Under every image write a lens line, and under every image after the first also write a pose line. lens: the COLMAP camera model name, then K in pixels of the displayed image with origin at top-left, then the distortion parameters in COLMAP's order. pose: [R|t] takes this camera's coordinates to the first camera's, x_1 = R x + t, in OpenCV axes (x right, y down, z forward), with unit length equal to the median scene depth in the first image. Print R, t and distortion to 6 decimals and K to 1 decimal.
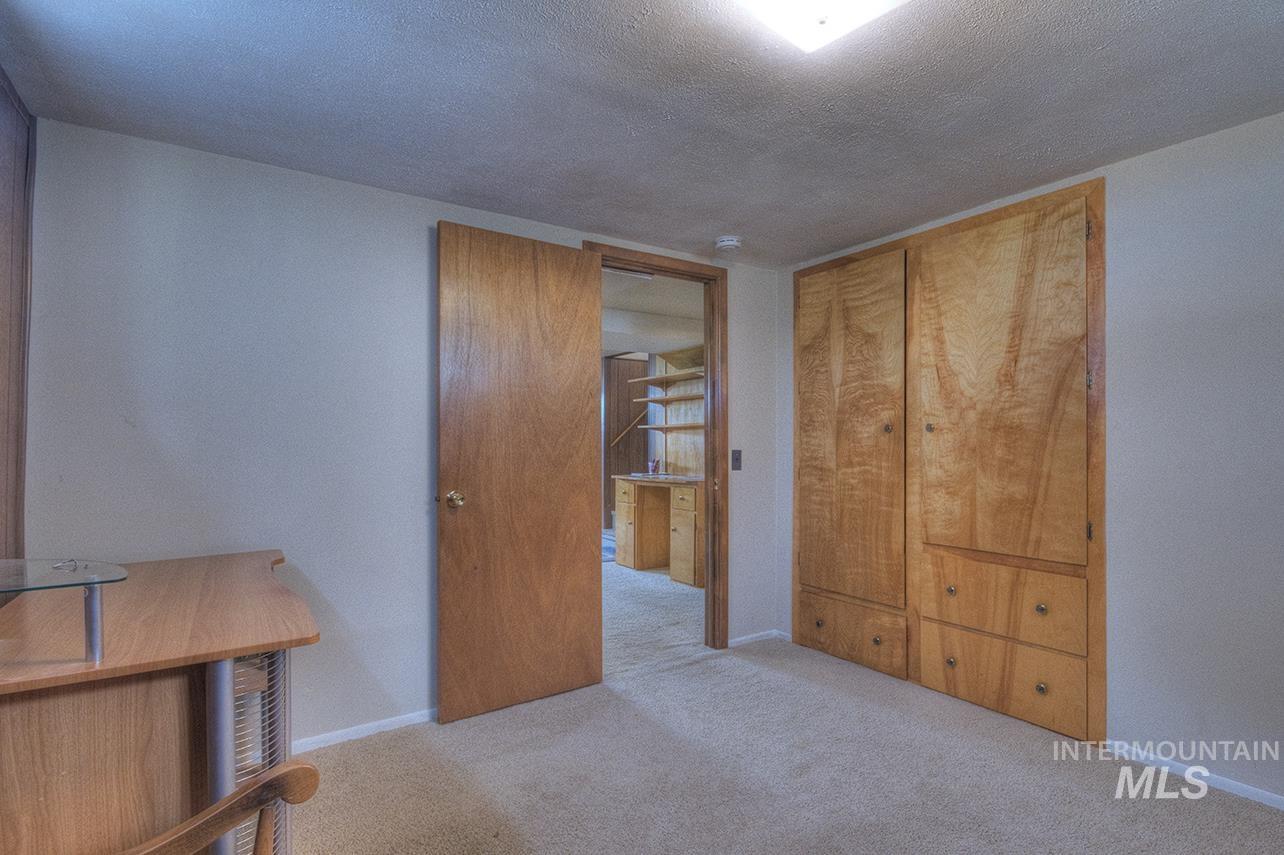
lens RADIAL K [[595.0, 0, 639.4], [0, 595.0, 437.0], [0, 0, 1]] dist [-0.002675, -0.000319]
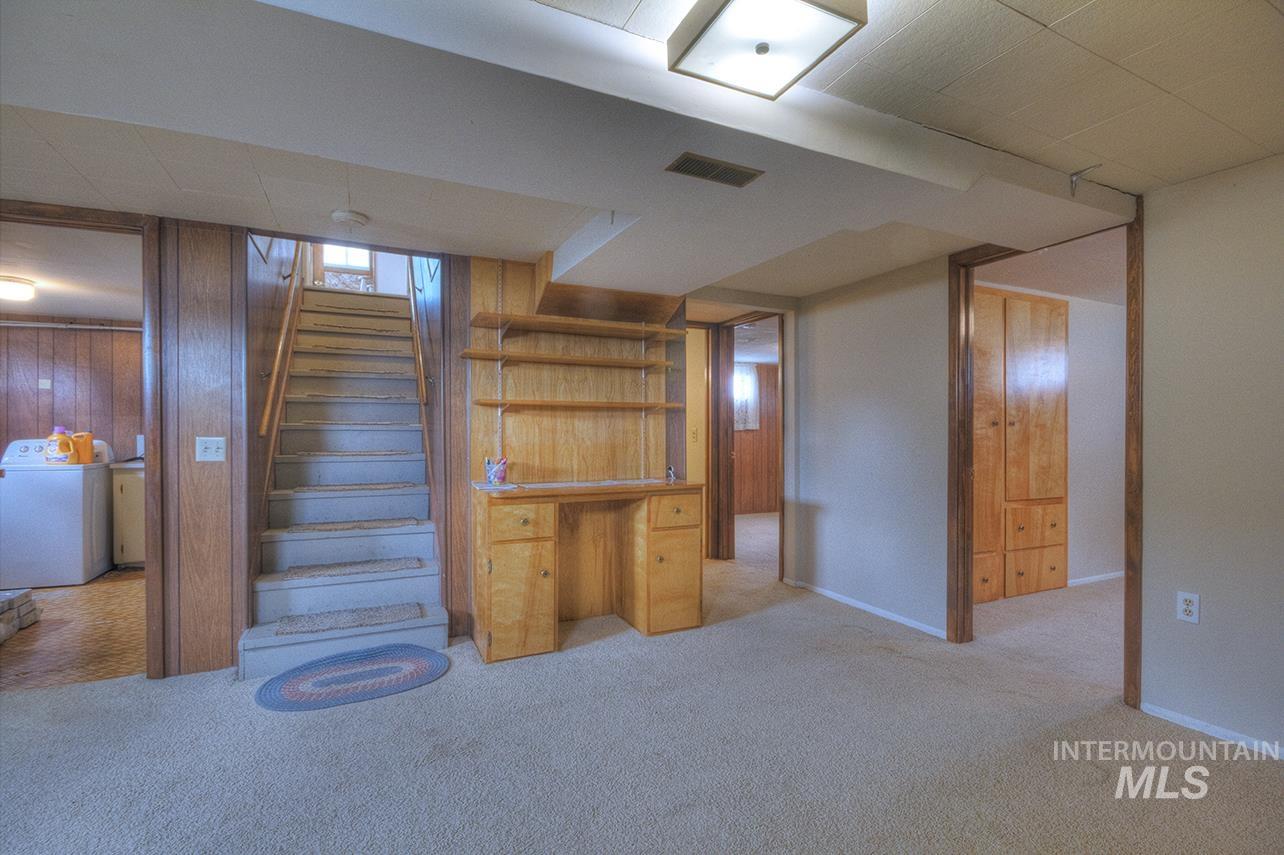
lens RADIAL K [[595.0, 0, 640.7], [0, 595.0, 433.4], [0, 0, 1]] dist [-0.002675, -0.000319]
pose [[0.152657, 0.003543, 0.988273, -0.534250], [-0.015130, 0.999885, -0.001248, 0.011925], [-0.988163, -0.014762, 0.152693, 0.798109]]
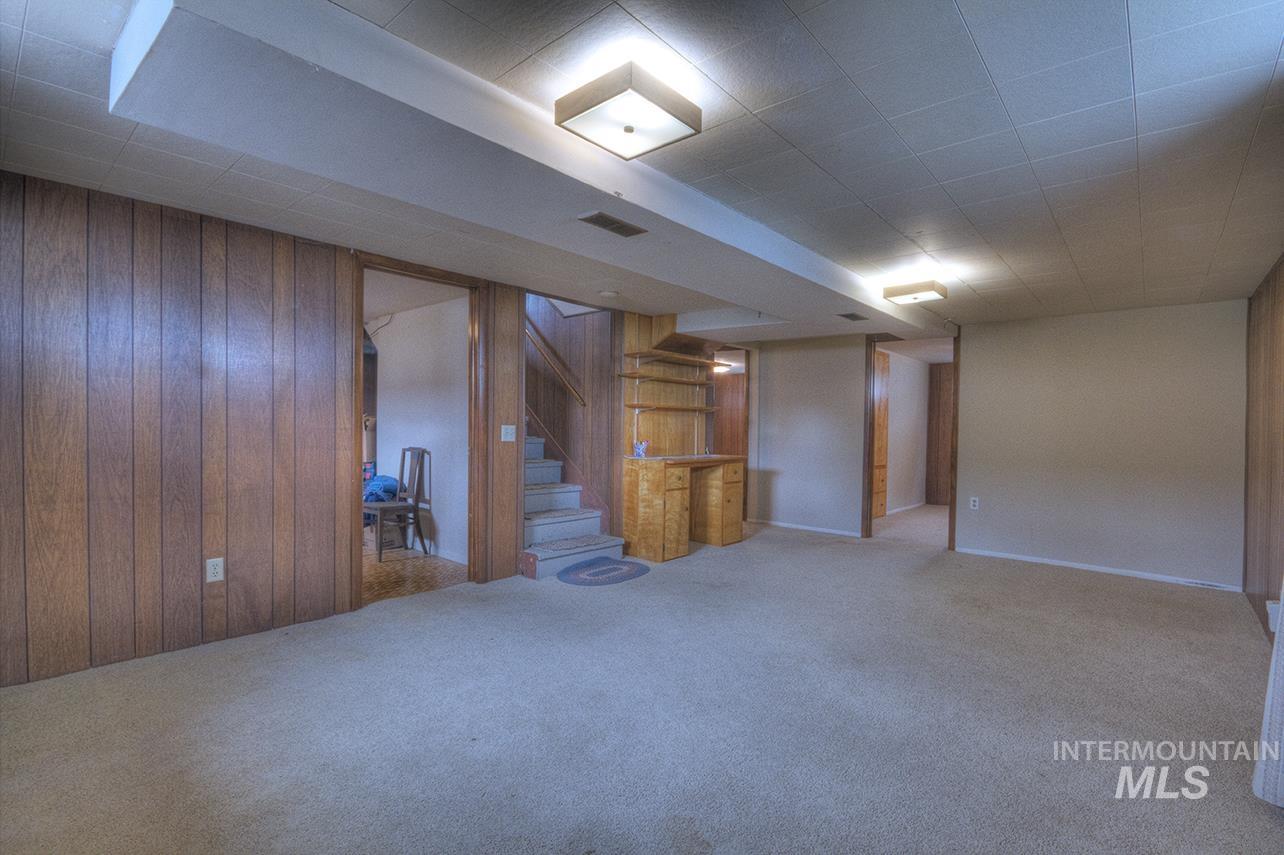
lens RADIAL K [[595.0, 0, 653.1], [0, 595.0, 431.8], [0, 0, 1]] dist [-0.002675, -0.000319]
pose [[-0.252910, -0.010412, 0.967434, -0.882288], [-0.028902, 0.999577, 0.003202, 0.020213], [-0.967058, -0.027151, -0.253104, 1.247622]]
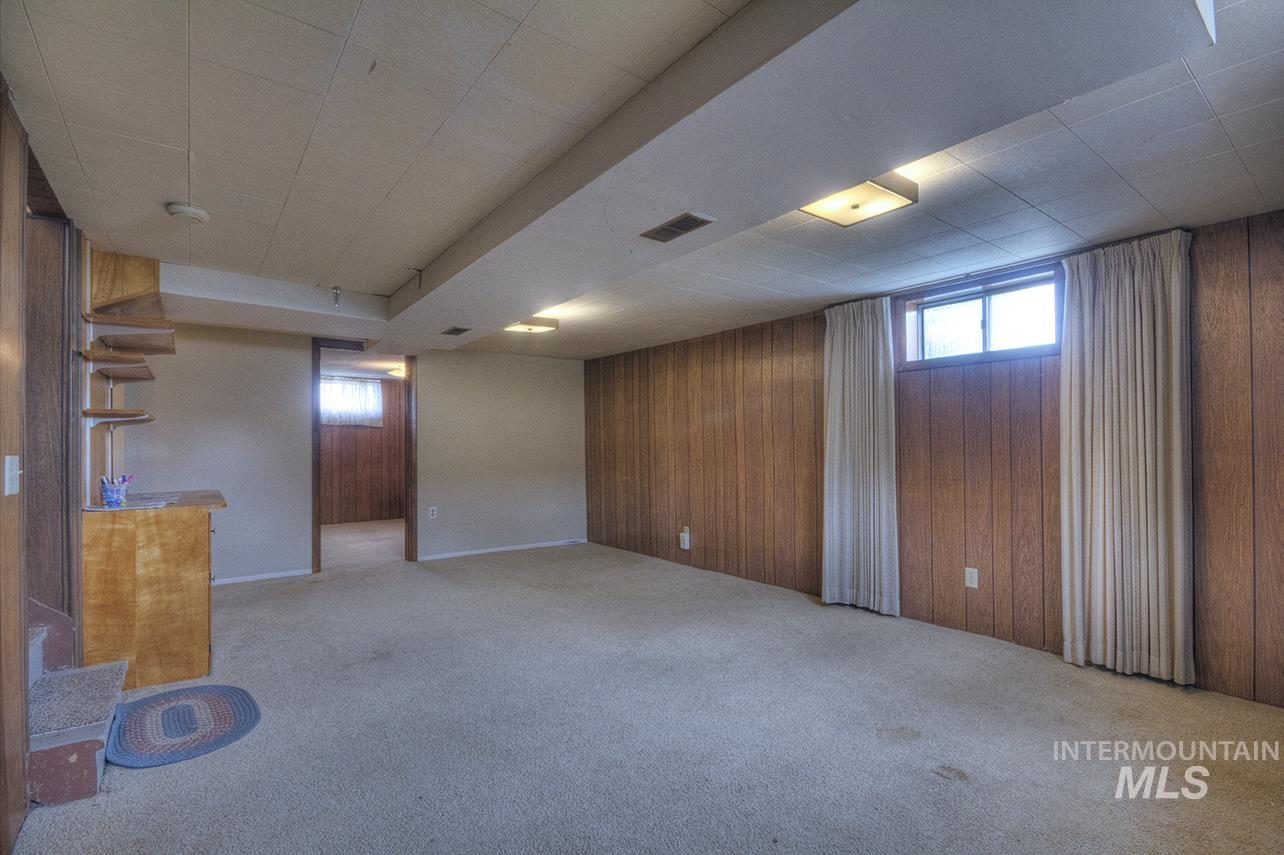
lens RADIAL K [[595.0, 0, 650.6], [0, 595.0, 437.9], [0, 0, 1]] dist [-0.002675, -0.000319]
pose [[-0.999141, 0.013831, -0.039052, -0.415894], [0.014682, 0.999659, -0.021580, 0.022190], [0.038740, -0.022135, -0.999004, 1.555730]]
